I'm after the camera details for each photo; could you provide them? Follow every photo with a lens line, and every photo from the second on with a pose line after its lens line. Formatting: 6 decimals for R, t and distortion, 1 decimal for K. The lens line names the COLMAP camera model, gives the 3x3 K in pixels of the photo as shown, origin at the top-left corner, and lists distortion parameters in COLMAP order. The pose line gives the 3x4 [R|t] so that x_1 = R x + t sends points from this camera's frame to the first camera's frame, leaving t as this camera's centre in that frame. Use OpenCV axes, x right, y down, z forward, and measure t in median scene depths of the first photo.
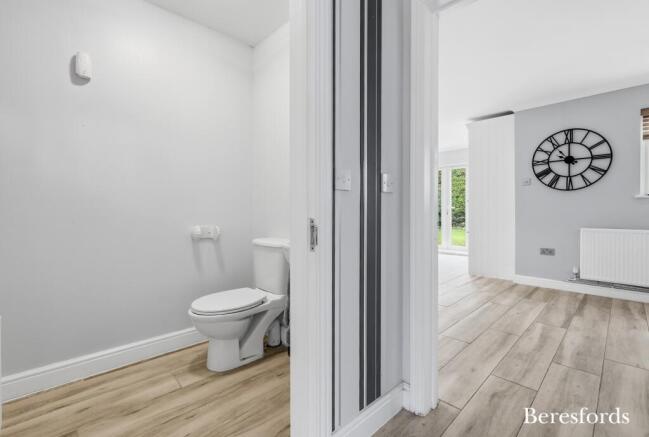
lens RADIAL K [[274.9, 0, 323.8], [0, 274.9, 215.3], [0, 0, 1]] dist [0.001969, 0.000048]
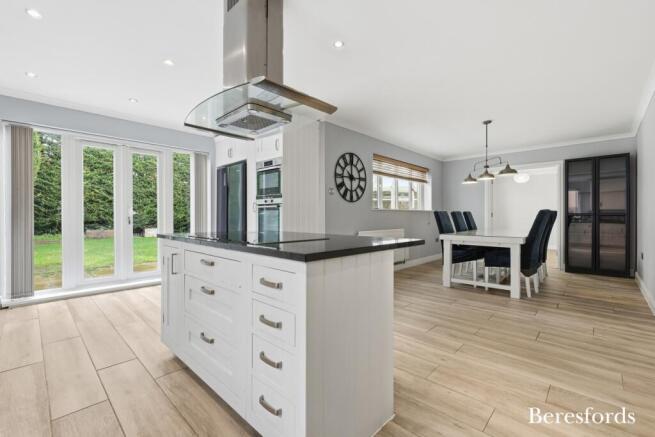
lens RADIAL K [[285.4, 0, 329.4], [0, 285.4, 215.7], [0, 0, 1]] dist [0.002020, 0.000733]
pose [[-0.068375, -0.005518, 0.997644, -0.388669], [0.011556, 0.999913, 0.006323, -0.034788], [-0.997593, 0.011961, -0.068305, 1.143969]]
